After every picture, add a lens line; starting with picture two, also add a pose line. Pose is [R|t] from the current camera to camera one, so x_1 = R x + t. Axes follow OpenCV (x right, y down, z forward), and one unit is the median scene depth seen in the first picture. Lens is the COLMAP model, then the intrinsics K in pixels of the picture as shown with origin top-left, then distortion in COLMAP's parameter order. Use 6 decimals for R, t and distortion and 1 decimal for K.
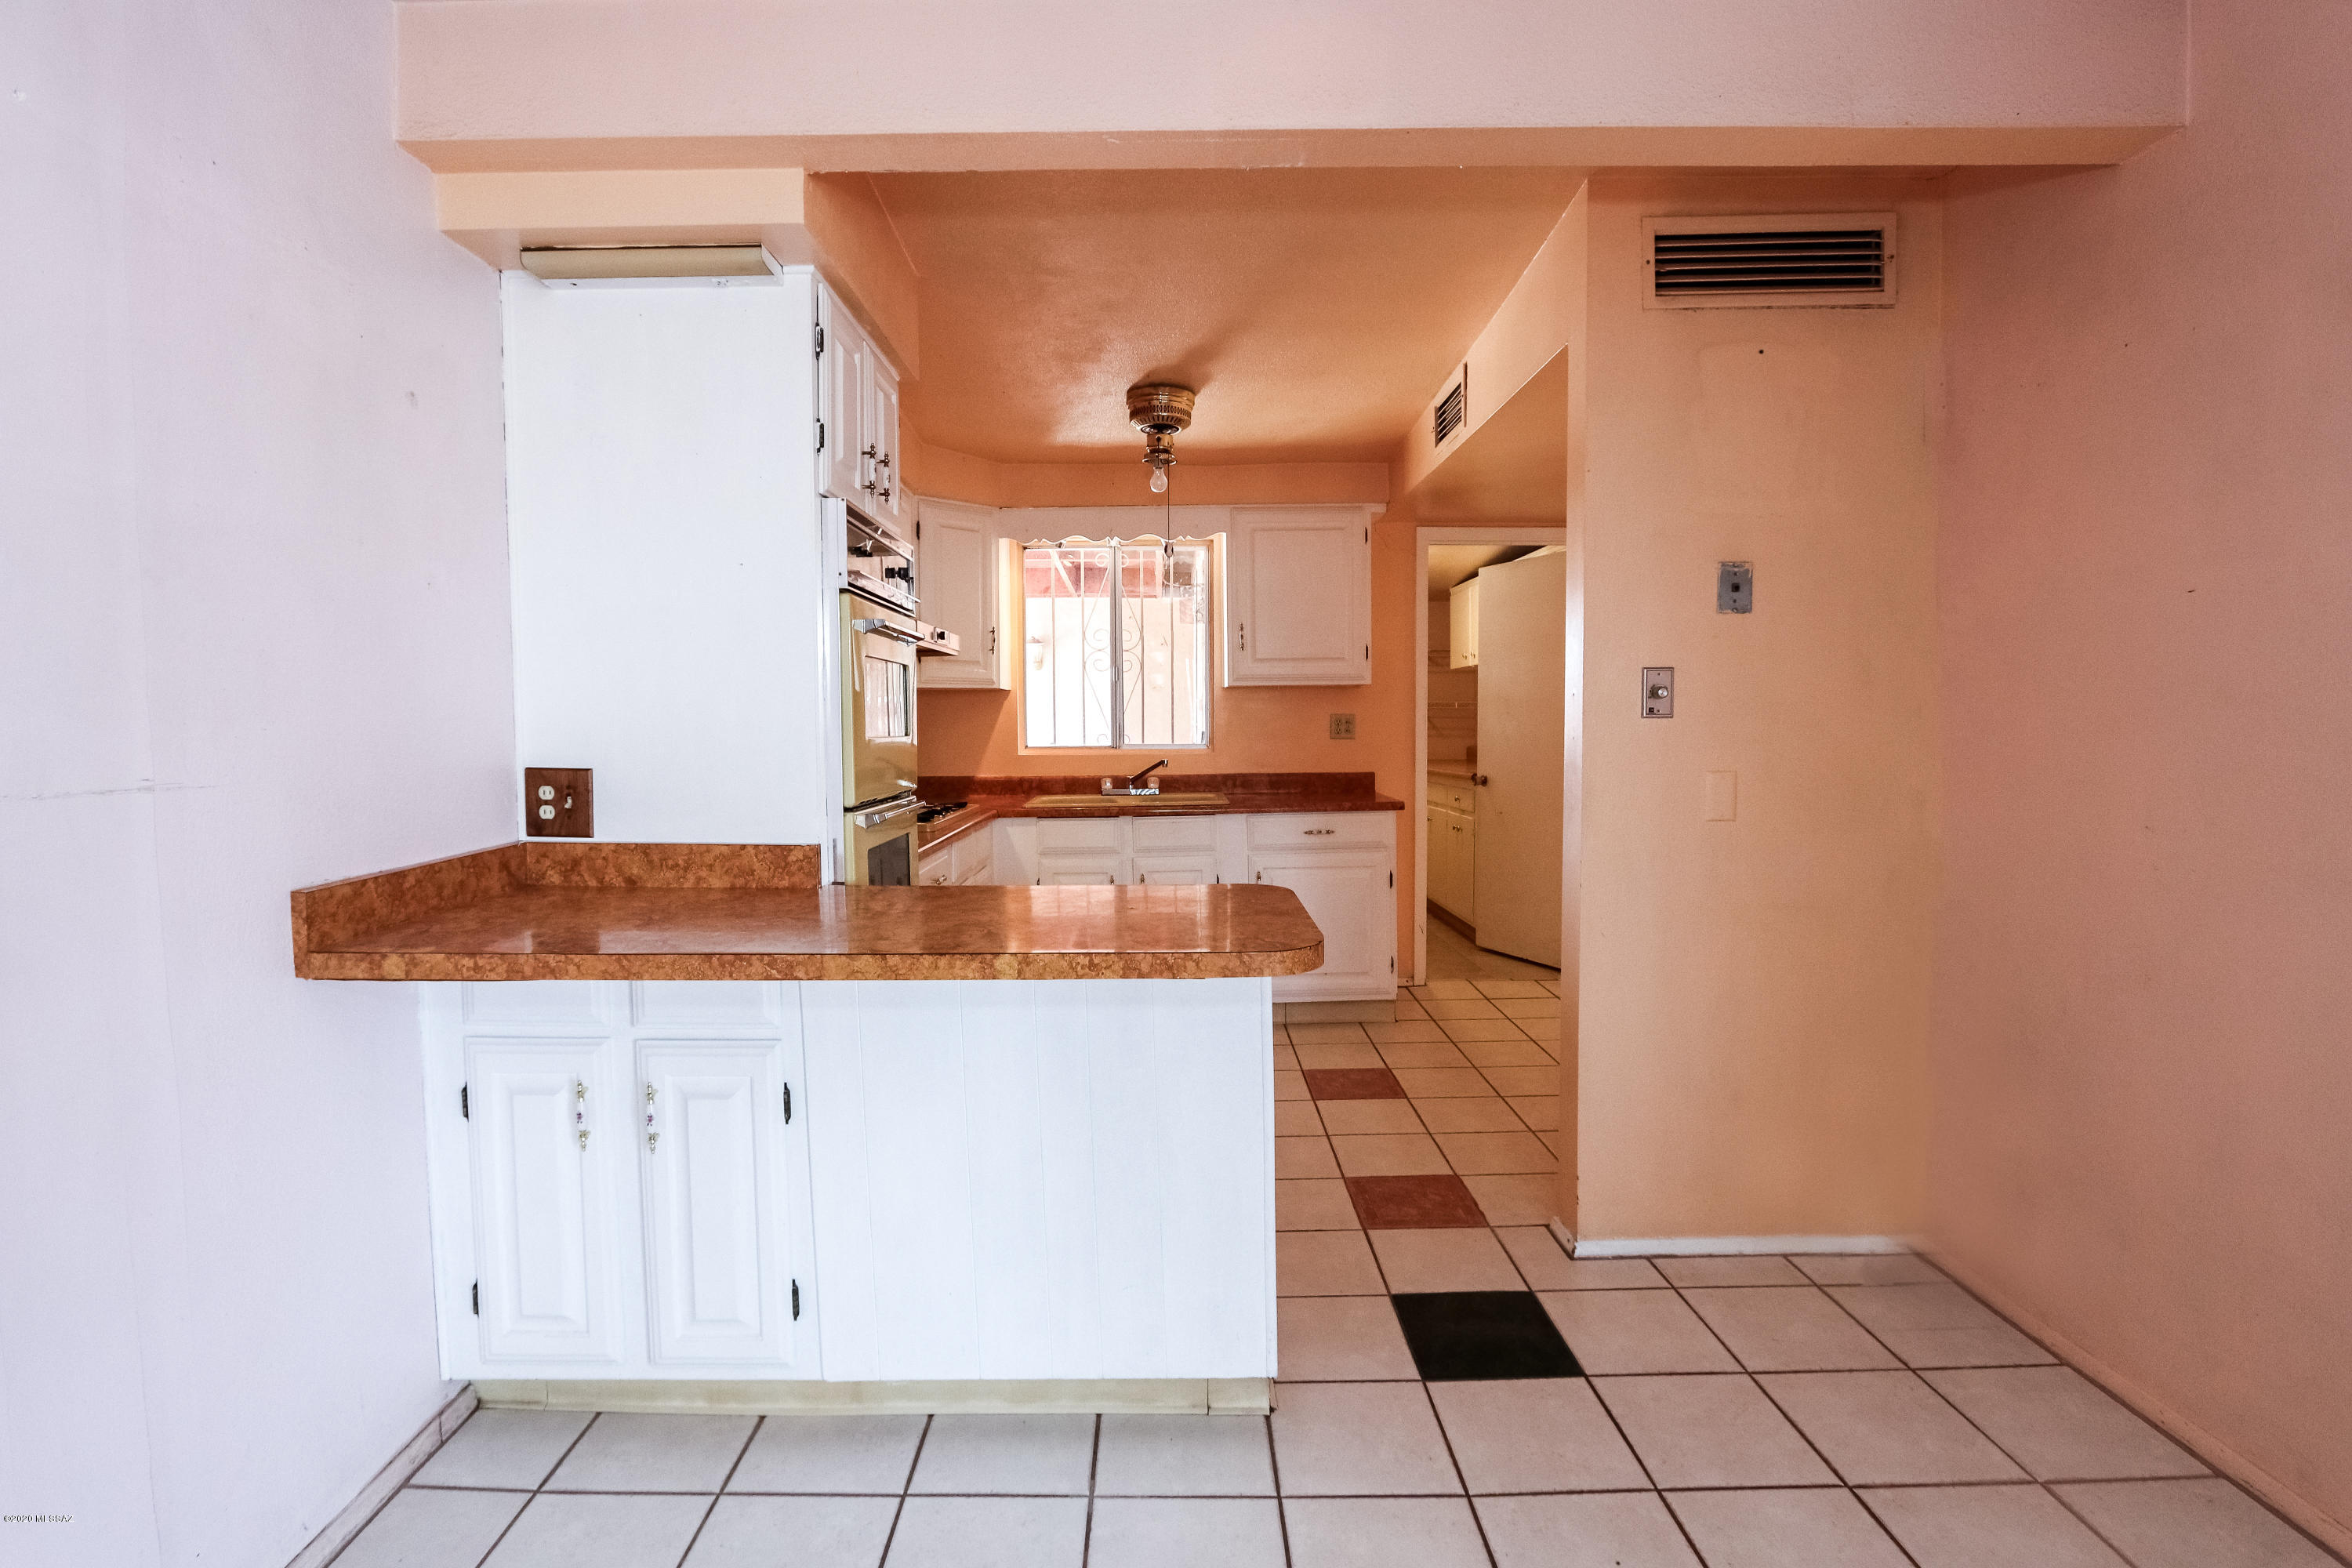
lens RADIAL K [[970.9, 0, 1169.0], [0, 970.9, 749.6], [0, 0, 1]] dist [-0.001937, -0.000084]
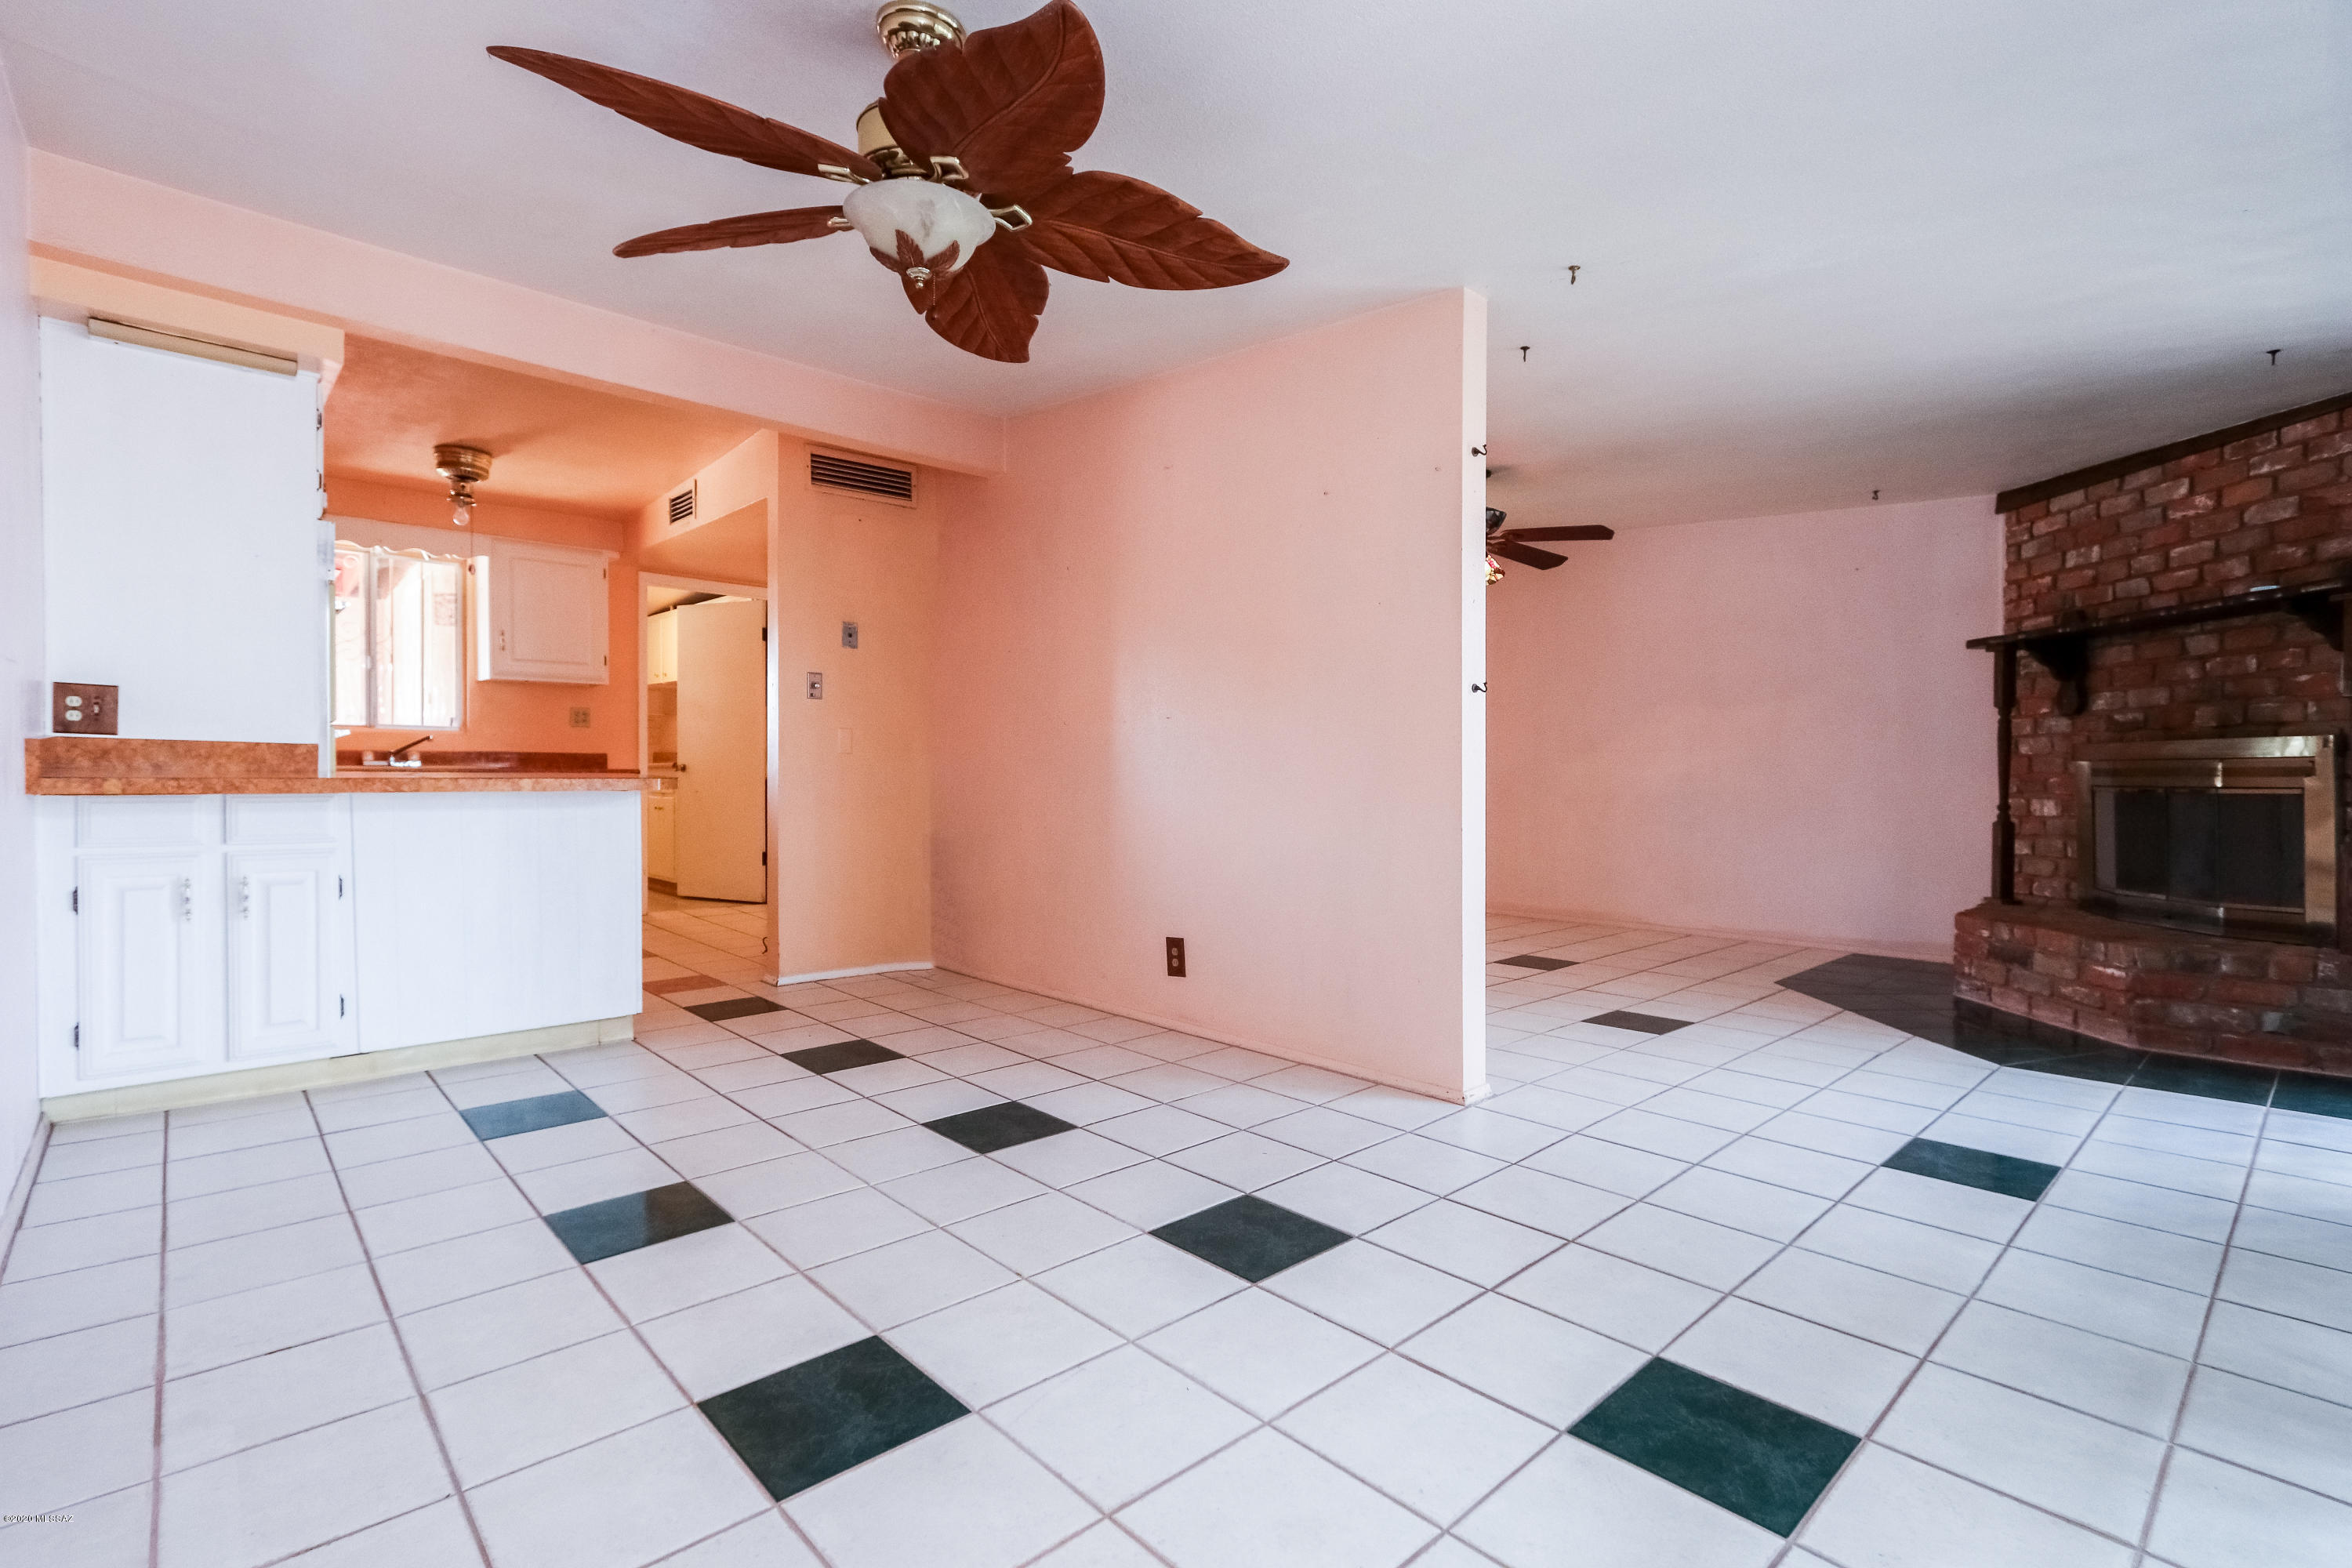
lens RADIAL K [[1158.8, 0, 1169.5], [0, 1158.8, 799.0], [0, 0, 1]] dist [0.001850, -0.009865]
pose [[0.705426, -0.003369, 0.708776, -0.630971], [0.017866, 0.999755, -0.013029, 0.207792], [-0.708558, 0.021854, 0.705314, -1.116931]]
